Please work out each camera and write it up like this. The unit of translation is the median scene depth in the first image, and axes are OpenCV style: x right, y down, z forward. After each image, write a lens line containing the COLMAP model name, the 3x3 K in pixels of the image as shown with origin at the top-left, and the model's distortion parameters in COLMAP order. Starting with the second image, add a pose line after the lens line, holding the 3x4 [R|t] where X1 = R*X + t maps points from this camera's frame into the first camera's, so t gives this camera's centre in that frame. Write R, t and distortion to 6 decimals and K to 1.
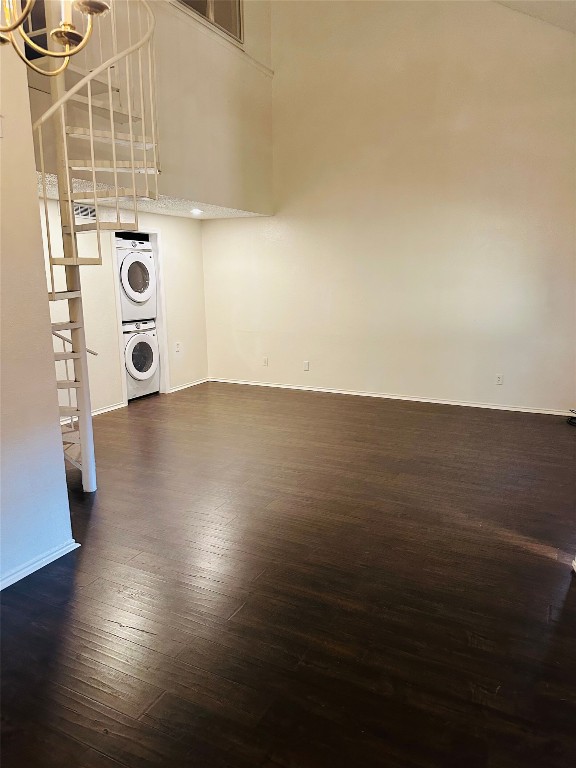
lens RADIAL K [[538.7, 0, 286.3], [0, 538.7, 382.8], [0, 0, 1]] dist [0.028062, -0.021408]
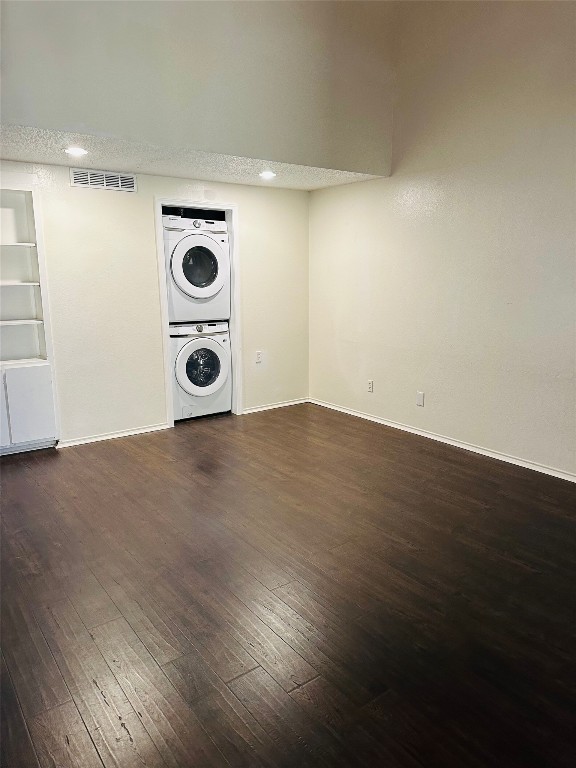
lens RADIAL K [[538.7, 0, 288.1], [0, 538.7, 386.7], [0, 0, 1]] dist [0.028062, -0.021408]
pose [[0.880478, 0.098092, -0.463829, 0.213229], [-0.091525, 0.995126, 0.036712, -0.059999], [0.465169, 0.010128, 0.885164, 0.354808]]
